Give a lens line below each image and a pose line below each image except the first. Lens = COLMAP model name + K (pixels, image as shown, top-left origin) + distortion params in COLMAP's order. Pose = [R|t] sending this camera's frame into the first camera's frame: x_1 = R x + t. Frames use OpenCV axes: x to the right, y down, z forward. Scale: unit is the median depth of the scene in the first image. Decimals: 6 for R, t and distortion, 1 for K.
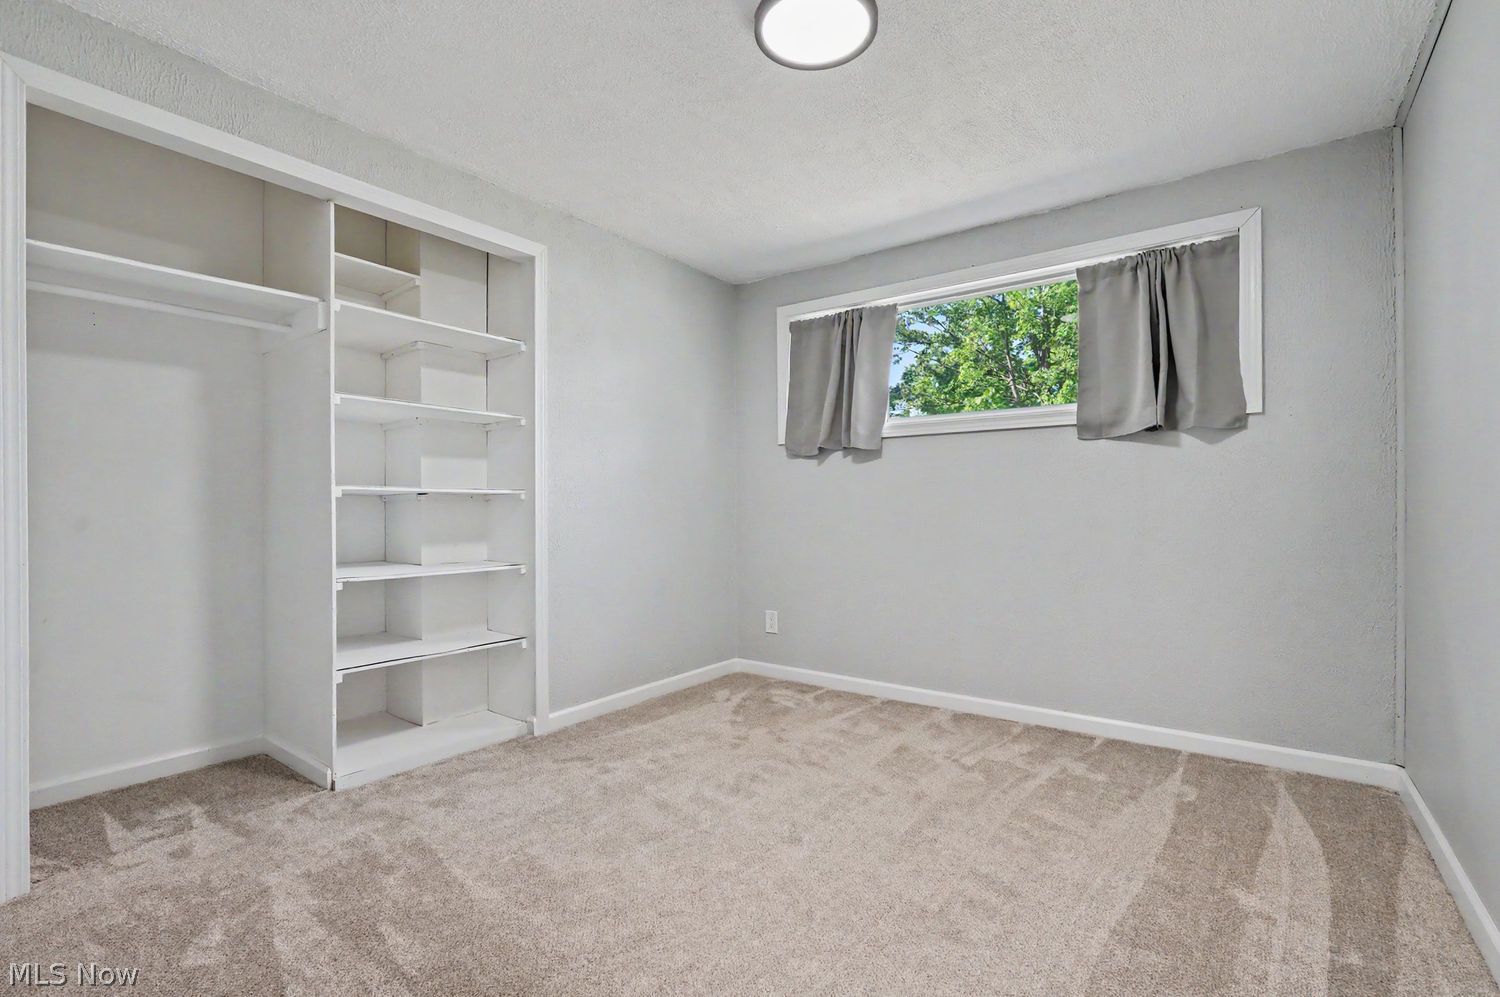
lens RADIAL K [[688.0, 0, 744.1], [0, 688.0, 503.2], [0, 0, 1]] dist [-0.007739, 0.000000]
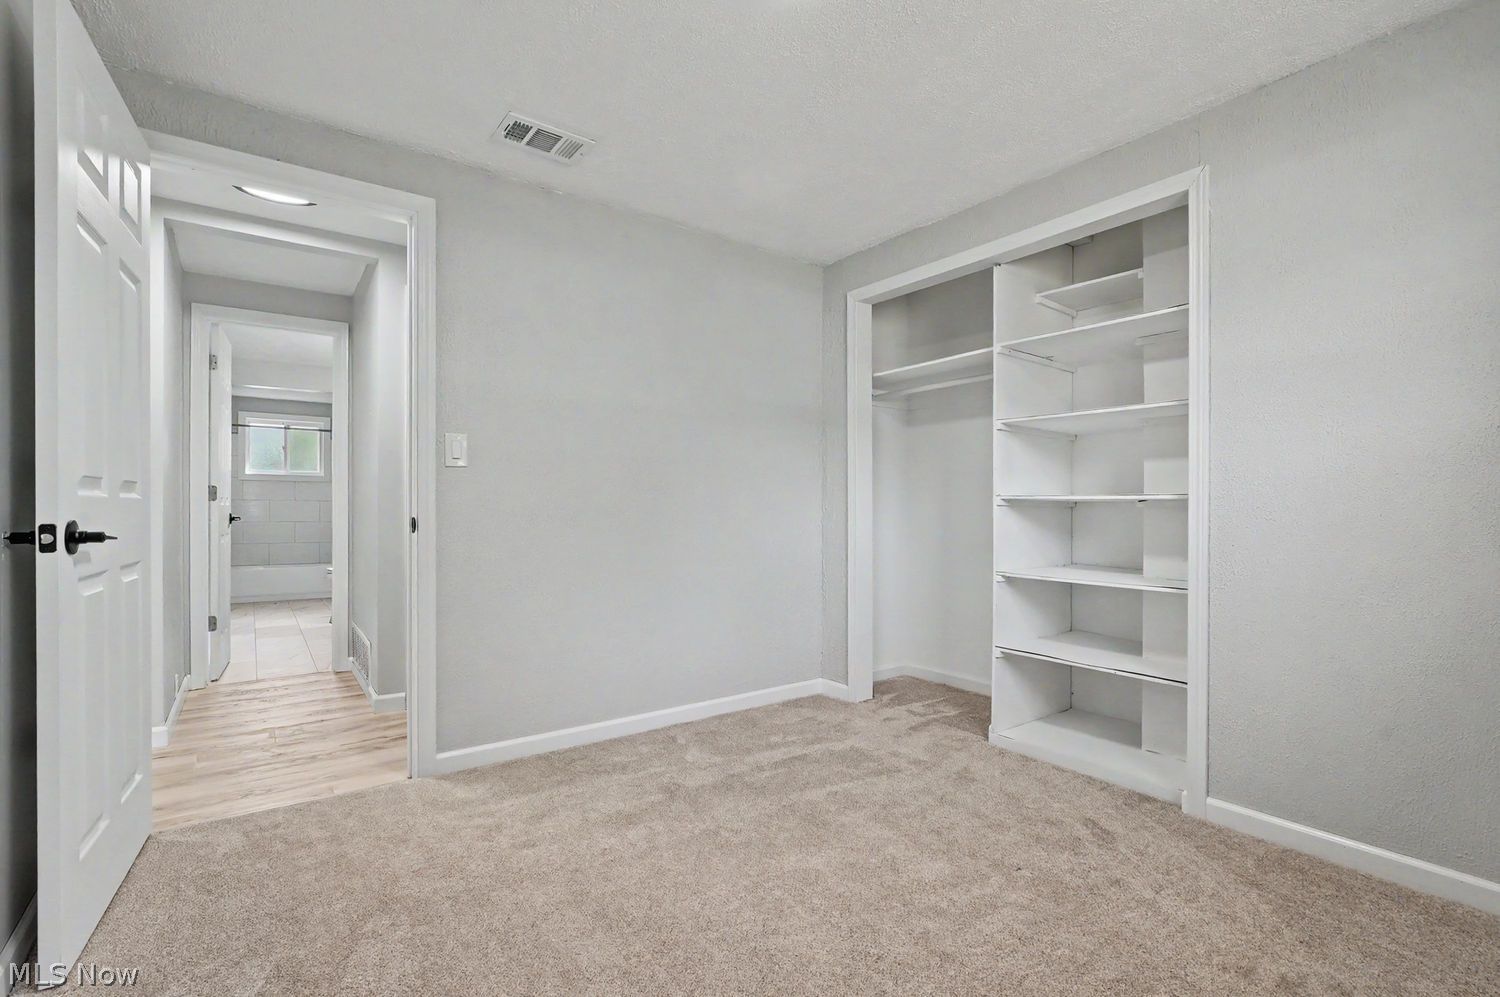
lens RADIAL K [[688.0, 0, 746.2], [0, 688.0, 510.8], [0, 0, 1]] dist [-0.007739, 0.000000]
pose [[-0.293095, 0.010387, -0.956027, 0.762347], [0.004979, 0.999944, 0.009337, -0.015454], [0.956070, -0.002023, -0.293131, 0.994572]]
